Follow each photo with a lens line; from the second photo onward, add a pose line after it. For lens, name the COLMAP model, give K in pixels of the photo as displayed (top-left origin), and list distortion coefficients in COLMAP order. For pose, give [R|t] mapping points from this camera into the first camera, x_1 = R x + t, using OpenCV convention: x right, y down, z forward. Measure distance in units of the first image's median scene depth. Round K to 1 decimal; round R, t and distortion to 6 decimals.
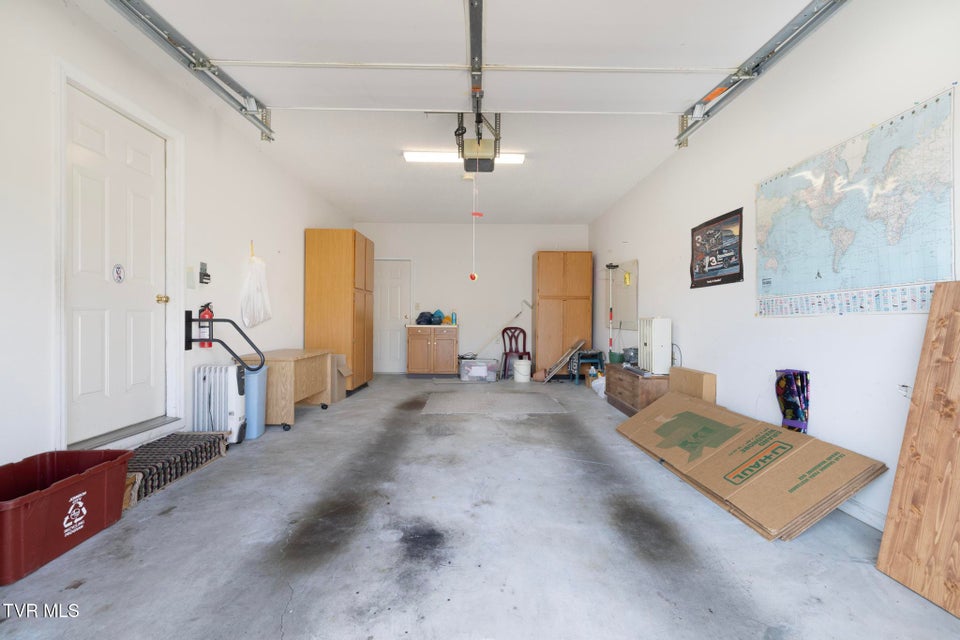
lens RADIAL K [[408.9, 0, 482.1], [0, 408.9, 319.3], [0, 0, 1]] dist [0.001940, 0.000132]
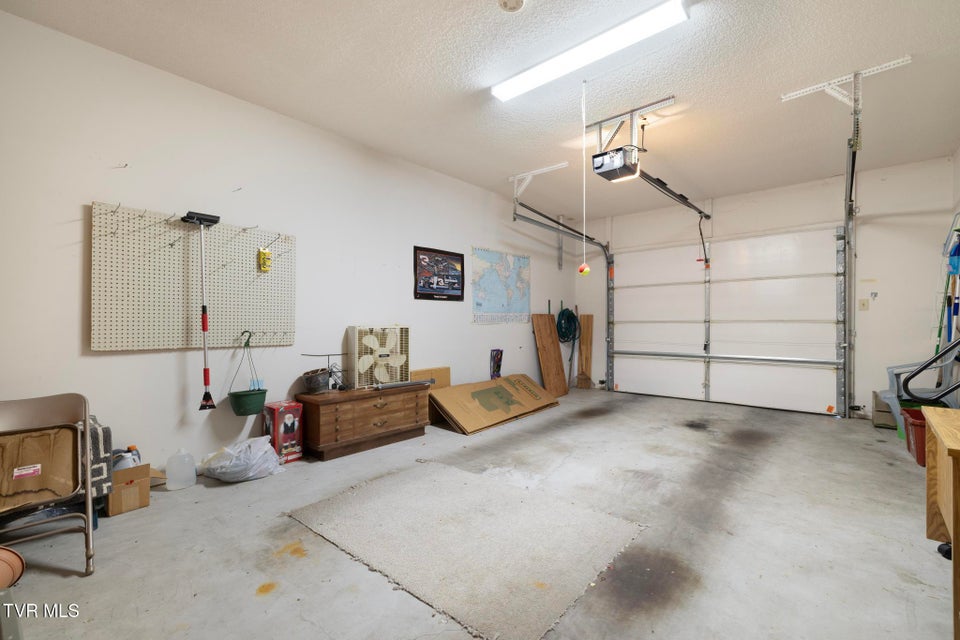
lens RADIAL K [[408.9, 0, 481.8], [0, 408.9, 322.6], [0, 0, 1]] dist [0.001940, 0.000132]
pose [[-0.743190, -0.004817, 0.669064, -0.441648], [-0.000037, 0.999974, 0.007159, -0.020894], [-0.669081, 0.005296, -0.743171, 1.991818]]
